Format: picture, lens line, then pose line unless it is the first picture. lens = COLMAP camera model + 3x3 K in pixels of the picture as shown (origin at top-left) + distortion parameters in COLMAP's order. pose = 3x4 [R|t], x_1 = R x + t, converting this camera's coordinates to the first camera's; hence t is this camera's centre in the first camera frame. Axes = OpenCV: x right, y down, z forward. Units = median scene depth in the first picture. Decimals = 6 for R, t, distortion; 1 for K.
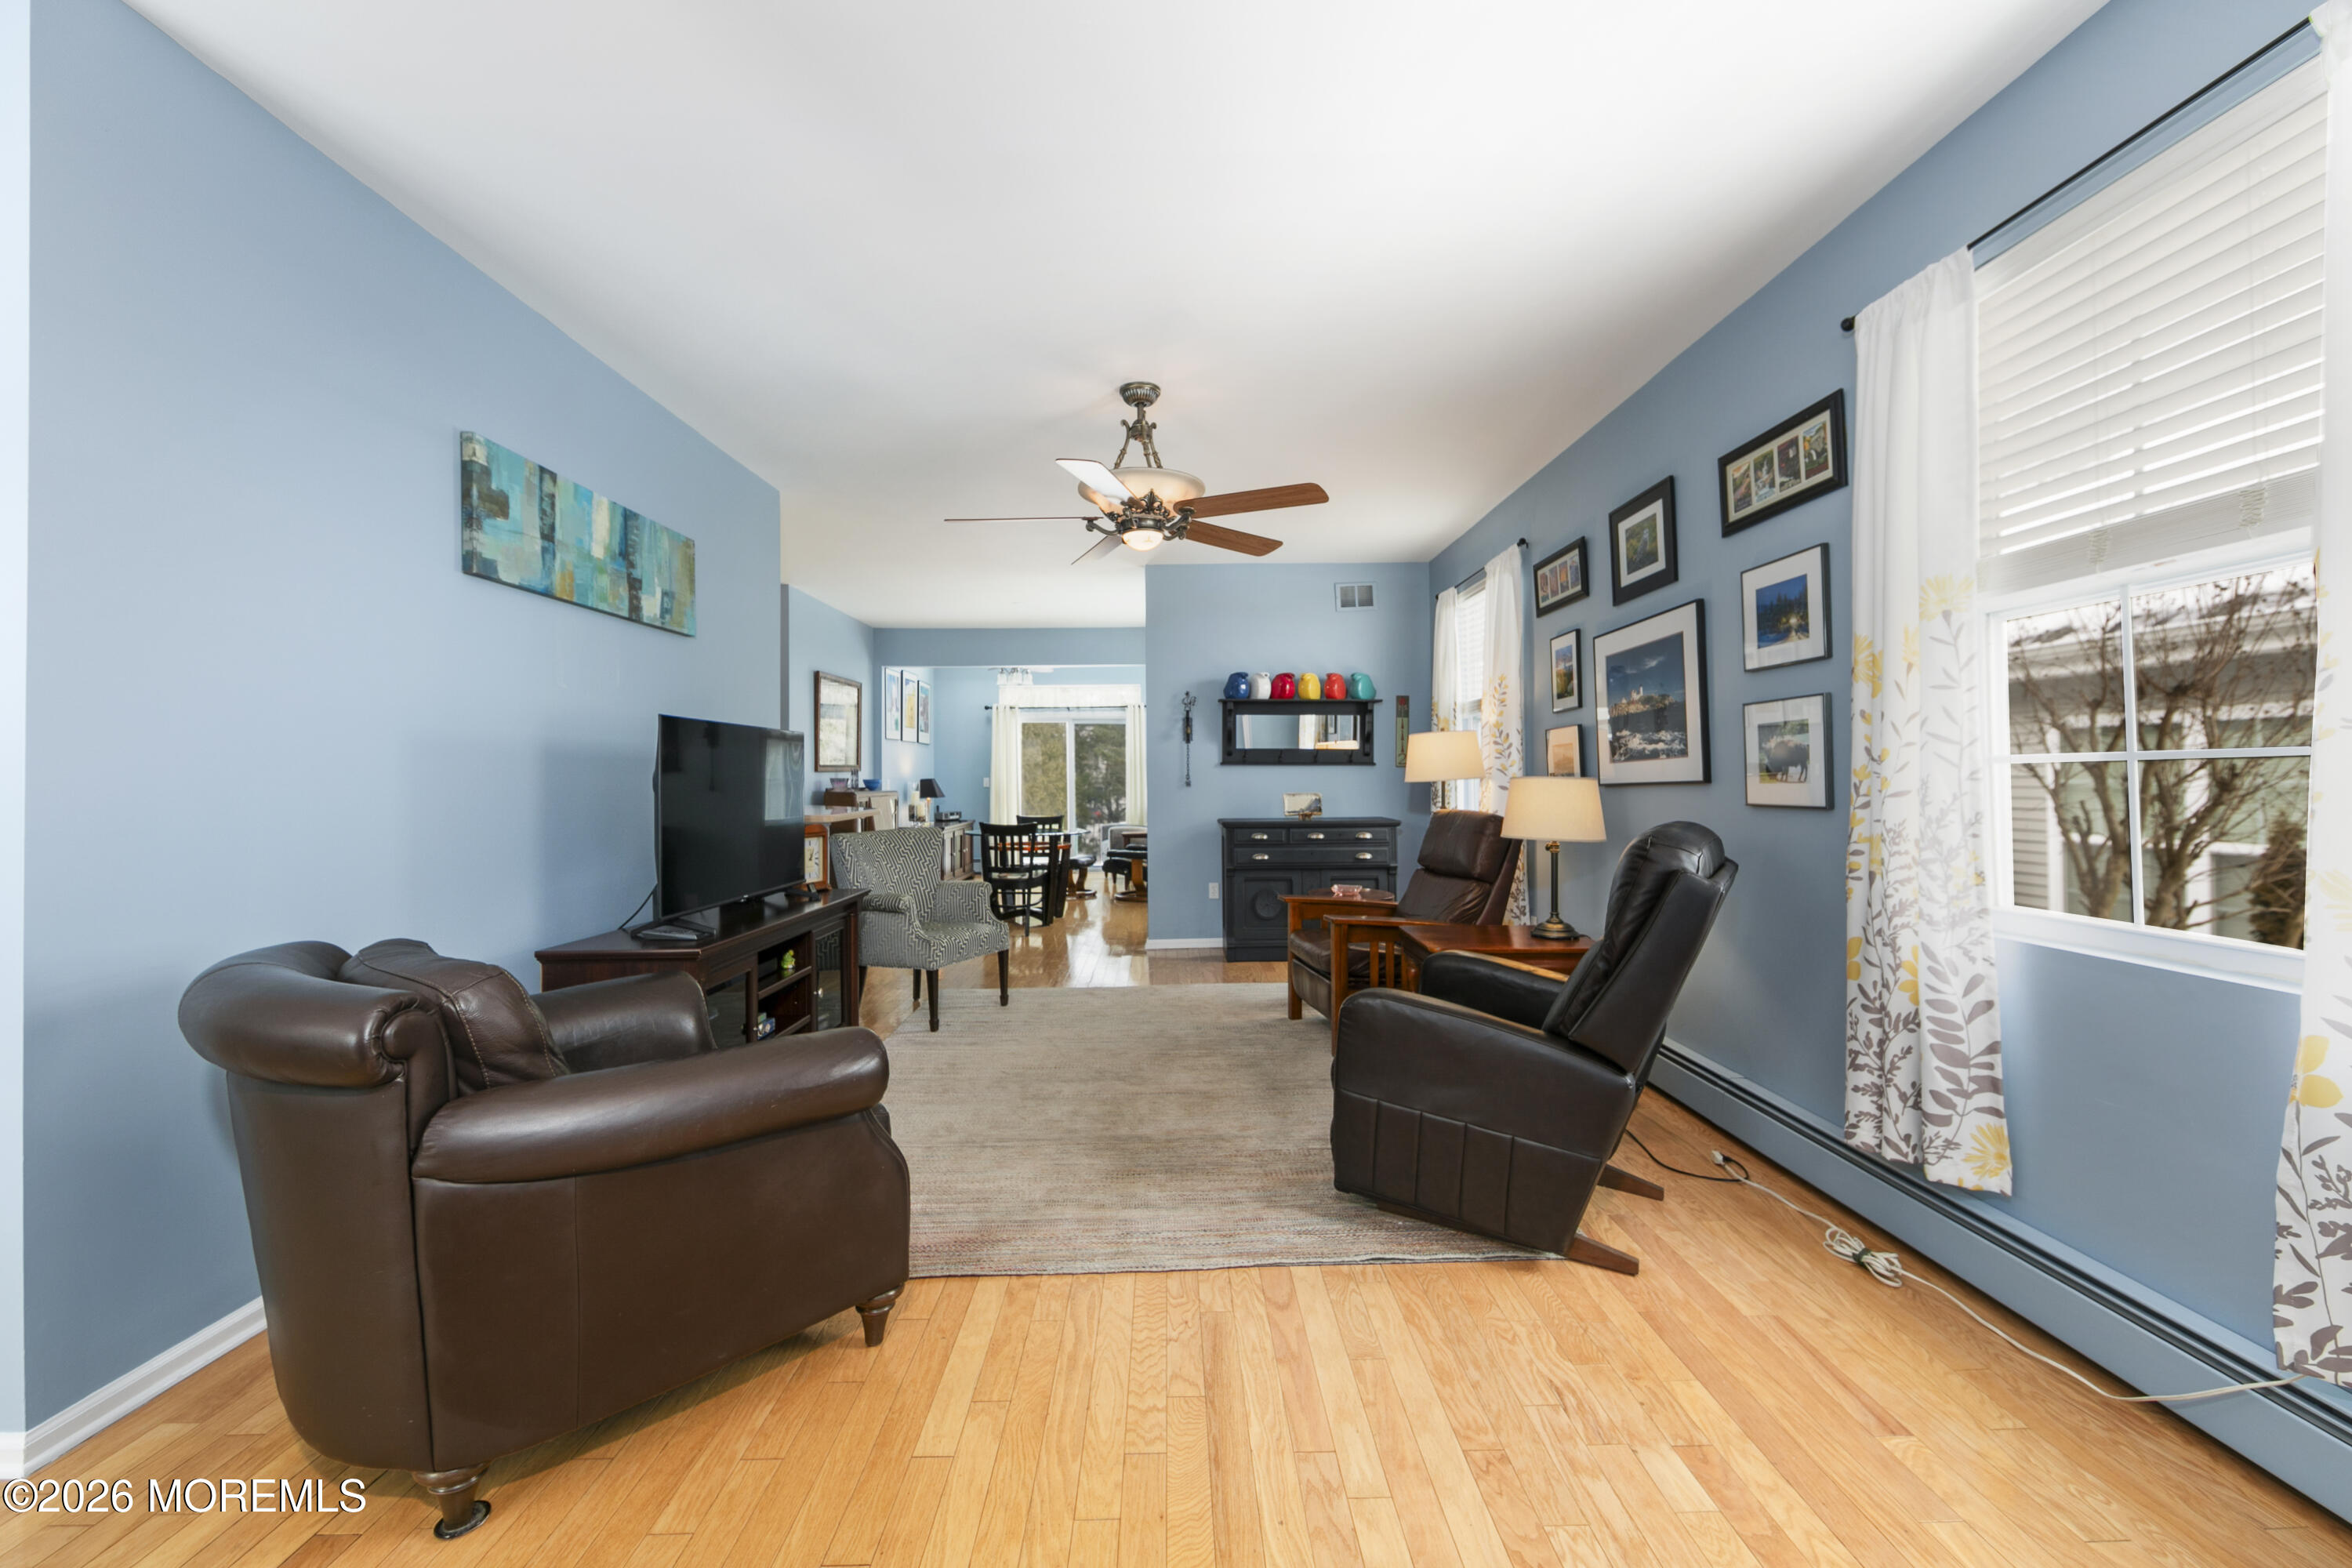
lens RADIAL K [[923.9, 0, 1179.3], [0, 923.9, 778.4], [0, 0, 1]] dist [-0.003382, -0.000266]
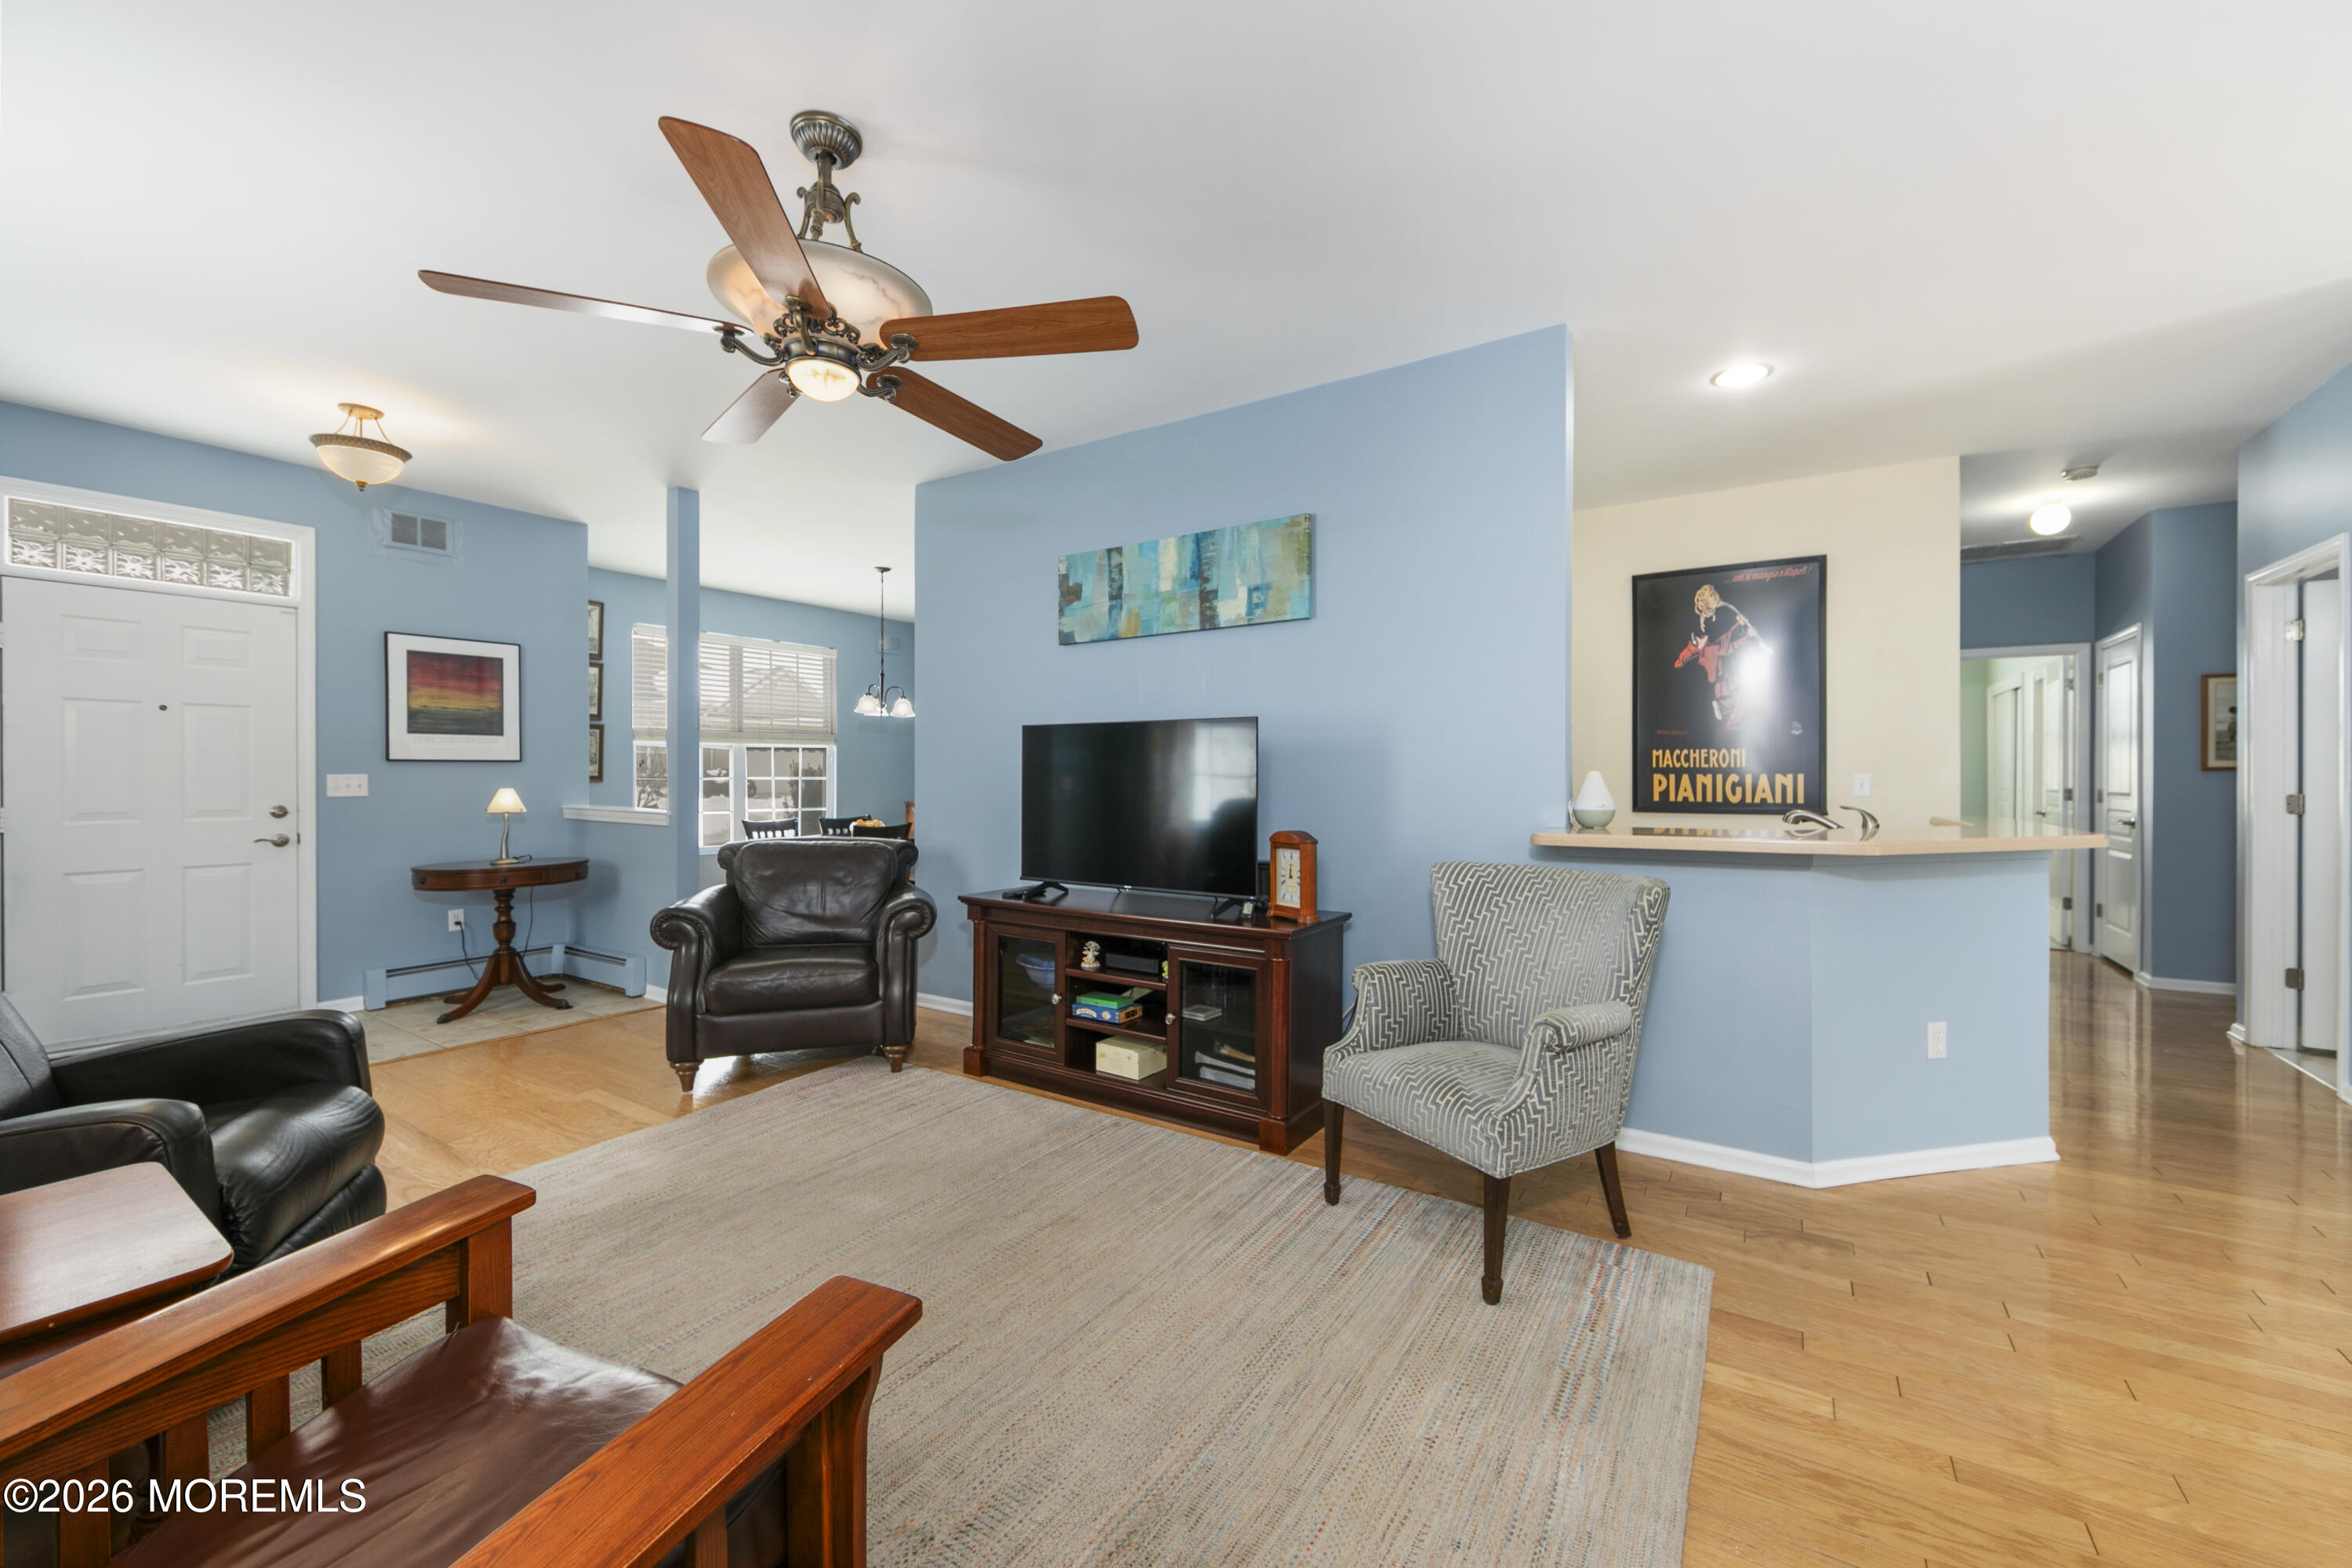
lens RADIAL K [[923.9, 0, 1175.4], [0, 923.9, 782.4], [0, 0, 1]] dist [-0.003382, -0.000266]
pose [[-0.559732, 0.014927, -0.828540, 0.395476], [0.005967, 0.999884, 0.013983, -0.004810], [0.828652, 0.002883, -0.559756, 1.795712]]
